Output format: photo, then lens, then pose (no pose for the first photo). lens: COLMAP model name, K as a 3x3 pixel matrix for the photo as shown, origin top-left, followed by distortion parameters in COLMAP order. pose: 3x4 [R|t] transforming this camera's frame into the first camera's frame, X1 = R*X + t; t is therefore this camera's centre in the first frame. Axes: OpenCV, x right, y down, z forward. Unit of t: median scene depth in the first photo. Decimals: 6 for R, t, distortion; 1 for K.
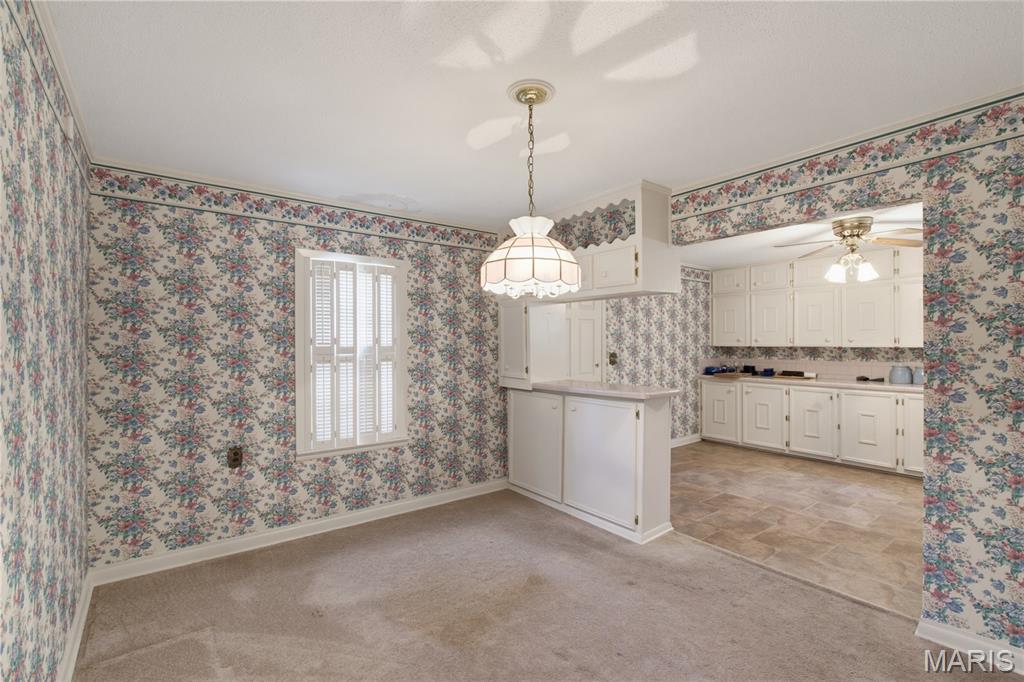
lens RADIAL K [[469.0, 0, 512.3], [0, 469.0, 344.0], [0, 0, 1]] dist [0.003342, 0.000634]
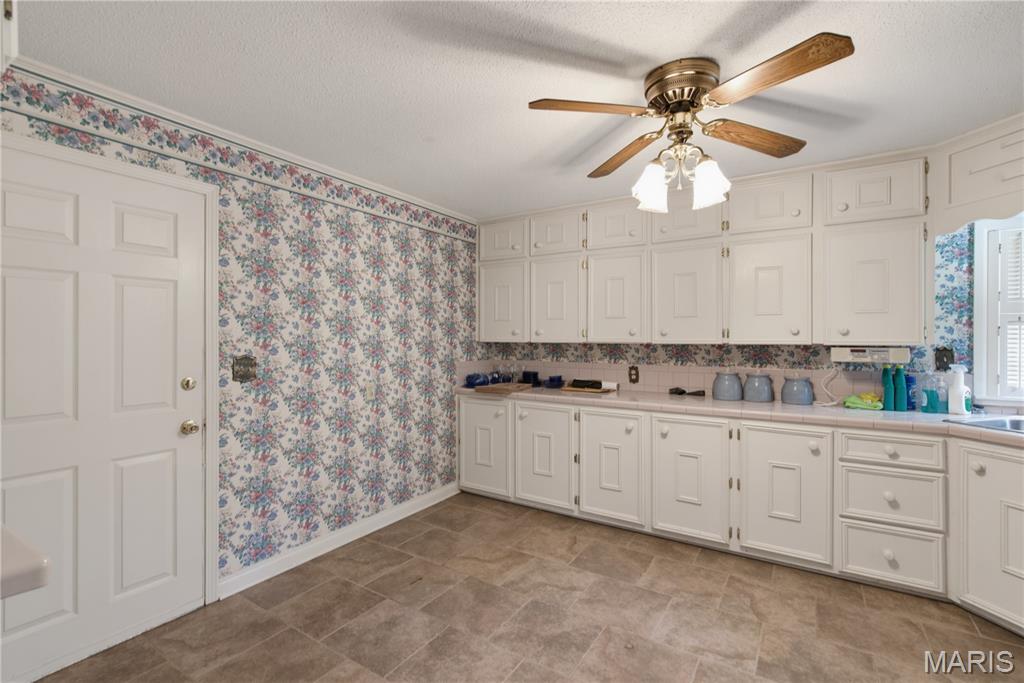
lens RADIAL K [[469.0, 0, 511.8], [0, 469.0, 337.2], [0, 0, 1]] dist [0.003342, 0.000634]
pose [[0.940538, 0.004973, 0.339653, 0.270761], [-0.004056, 0.999986, -0.003409, 0.000462], [-0.339665, 0.001829, 0.940545, 0.411392]]
